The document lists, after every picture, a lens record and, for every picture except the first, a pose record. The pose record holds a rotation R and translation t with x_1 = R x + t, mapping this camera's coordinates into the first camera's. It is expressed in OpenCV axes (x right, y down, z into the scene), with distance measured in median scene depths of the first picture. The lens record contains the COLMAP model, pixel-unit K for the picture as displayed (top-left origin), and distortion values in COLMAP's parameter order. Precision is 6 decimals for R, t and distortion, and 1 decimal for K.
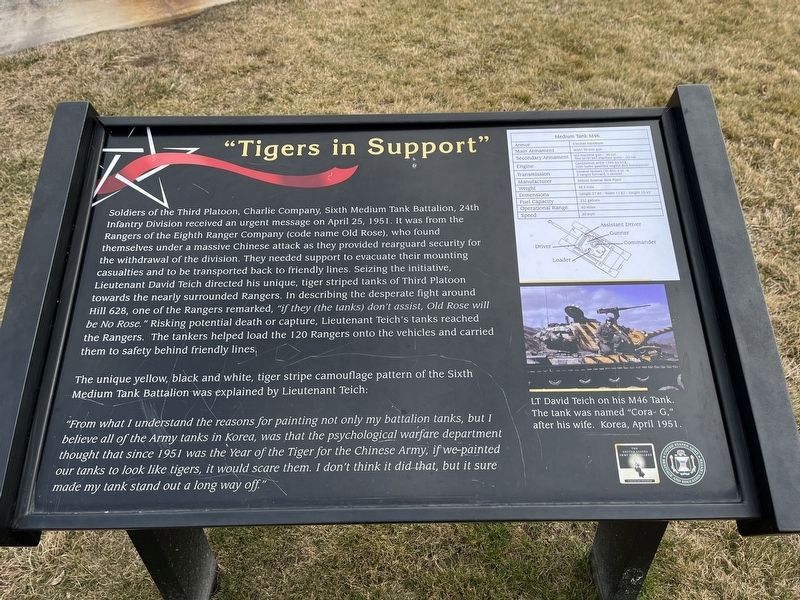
lens RADIAL K [[600.4, 0, 400.0], [0, 600.4, 300.0], [0, 0, 1]] dist [0.066041, -0.097112]
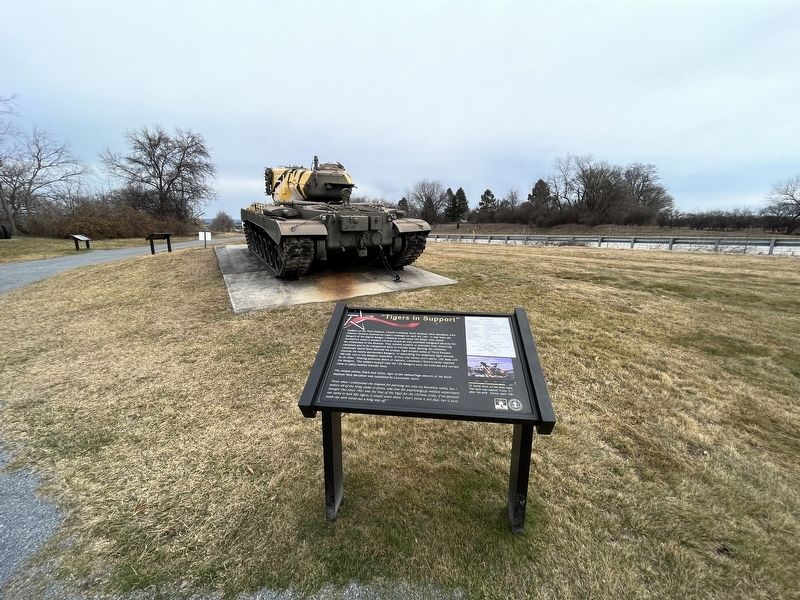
lens RADIAL K [[319.0, 0, 394.4], [0, 319.0, 300.6], [0, 0, 1]] dist [-0.000002, 0.000054]
pose [[0.990791, 0.058073, -0.122314, -0.000468], [-0.107123, 0.888703, -0.445792, 0.528799], [0.082813, 0.454790, 0.886740, -0.726291]]
